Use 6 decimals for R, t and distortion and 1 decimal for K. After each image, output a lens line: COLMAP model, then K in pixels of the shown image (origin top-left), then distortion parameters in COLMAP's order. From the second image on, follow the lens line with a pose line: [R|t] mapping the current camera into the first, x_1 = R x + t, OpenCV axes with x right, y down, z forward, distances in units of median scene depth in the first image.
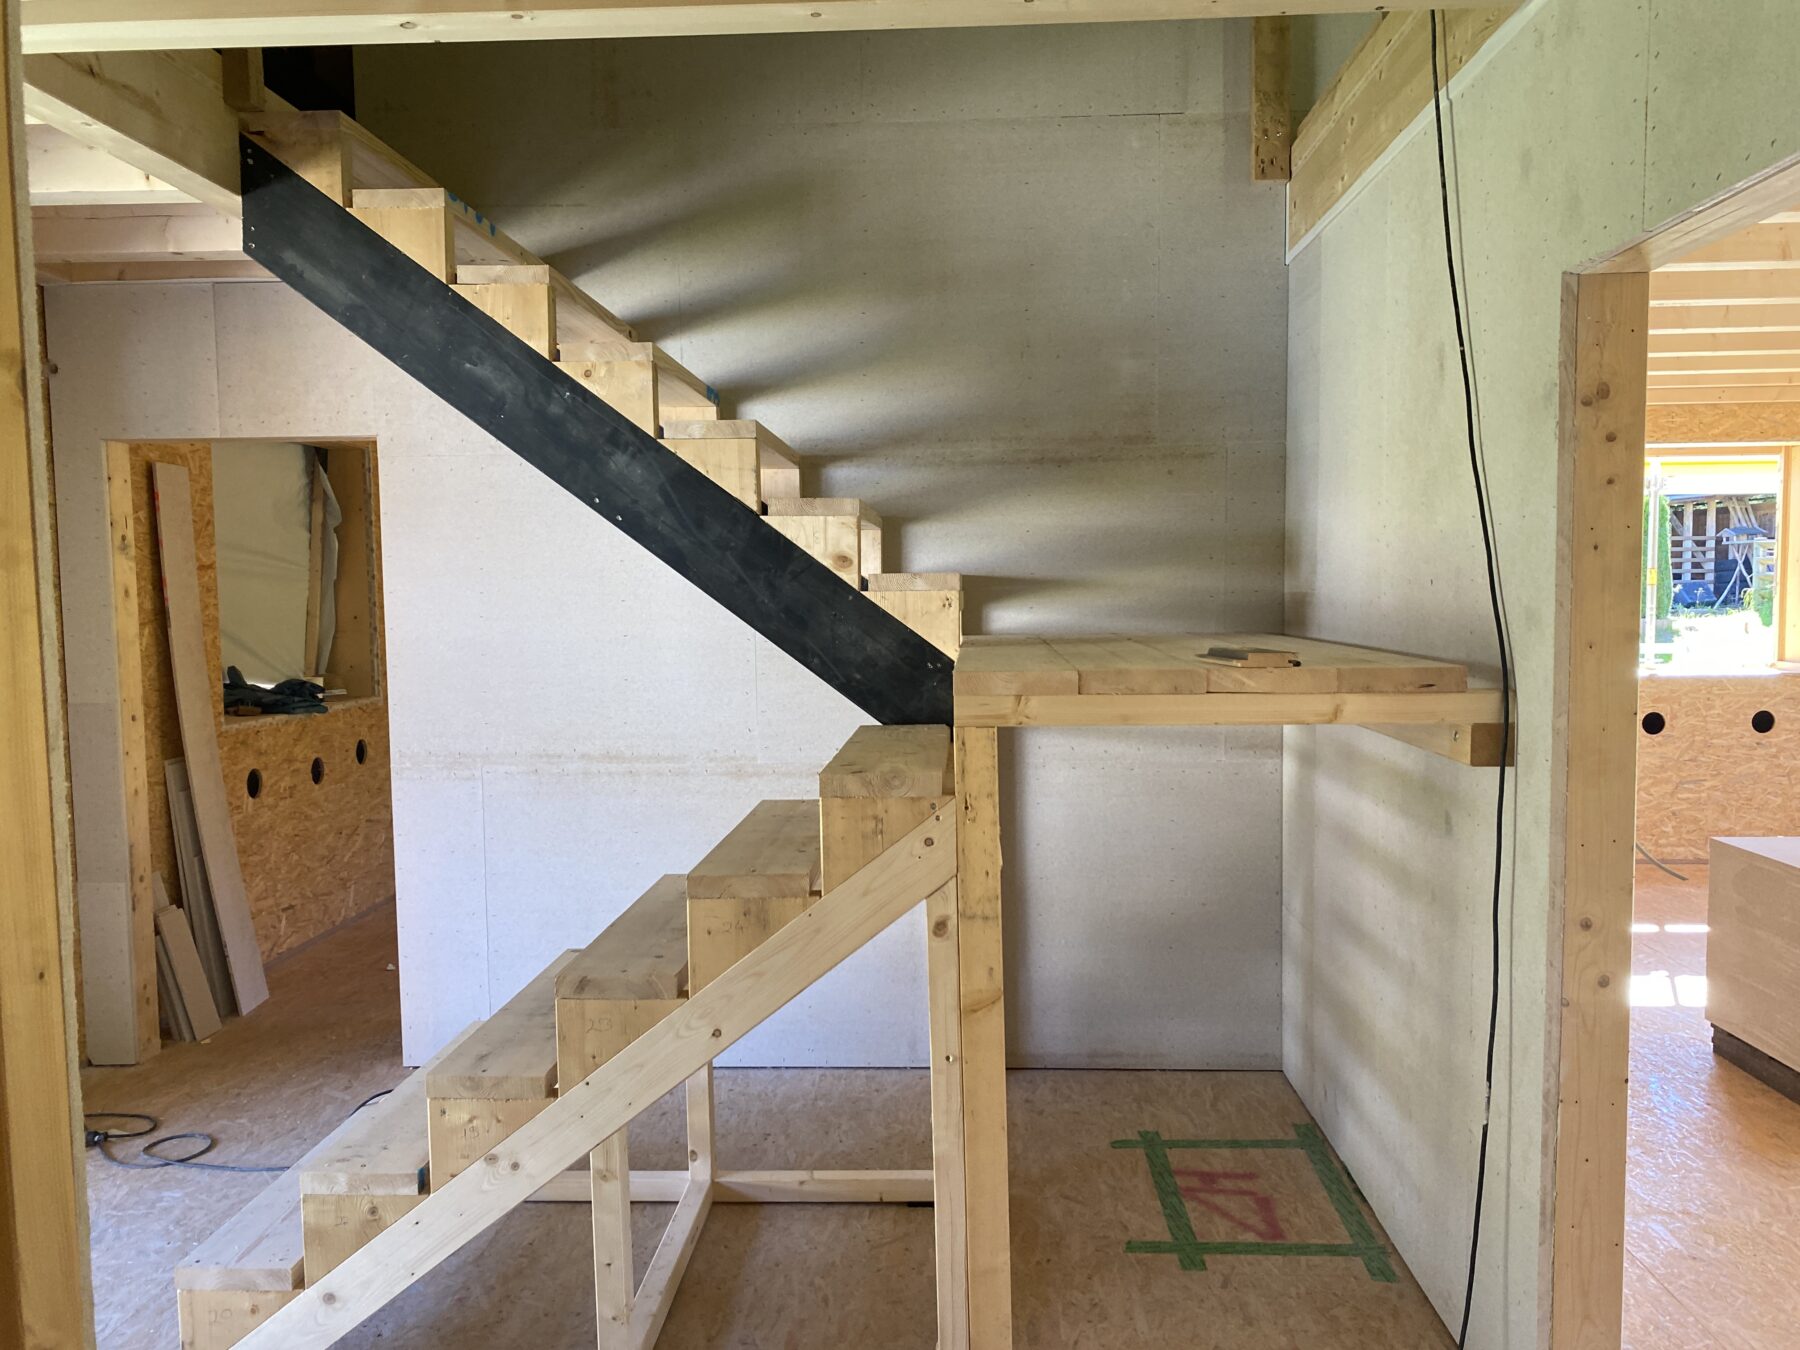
lens RADIAL K [[1341.8, 0, 900.0], [0, 1341.8, 675.0], [0, 0, 1]] dist [0.137166, -0.172906]
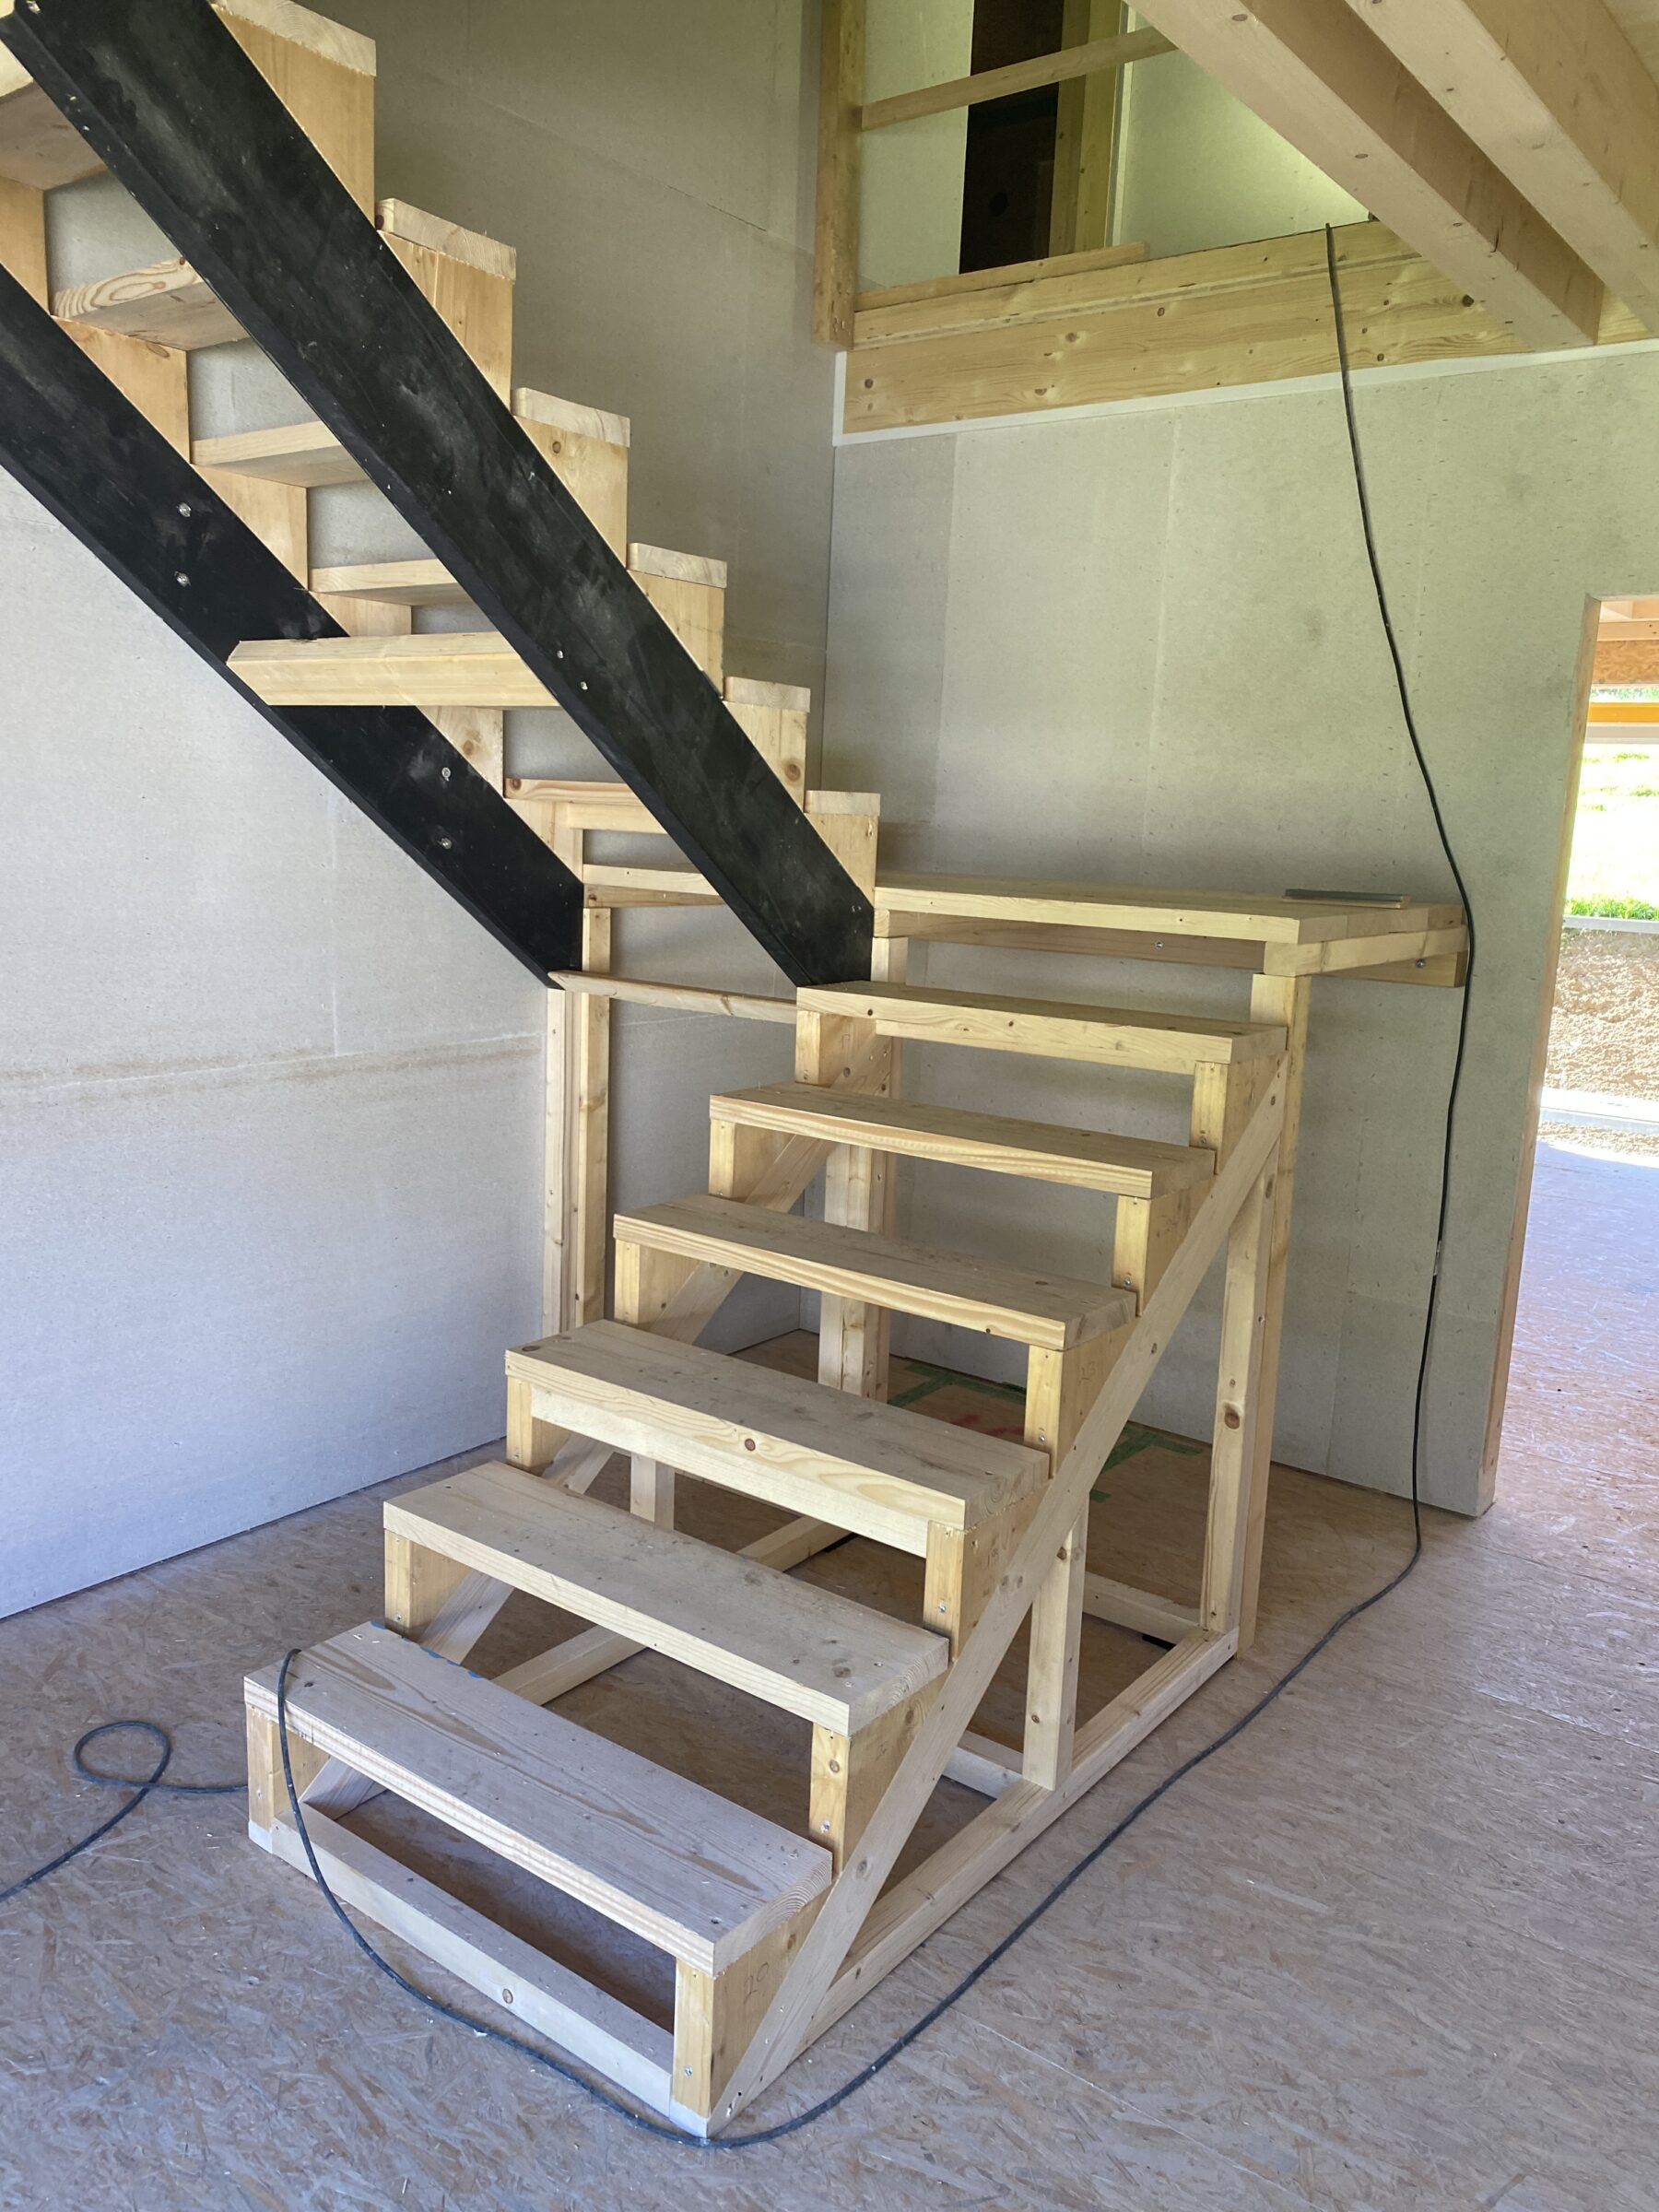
lens RADIAL K [[1686.3, 0, 829.5], [0, 1686.3, 1106.0], [0, 0, 1]] dist [-0.002205, 0.058019]
pose [[0.562827, -0.107463, 0.819560, -0.827900], [0.001191, 0.991617, 0.129205, -0.020755], [-0.826574, -0.071744, 0.558236, 0.437312]]
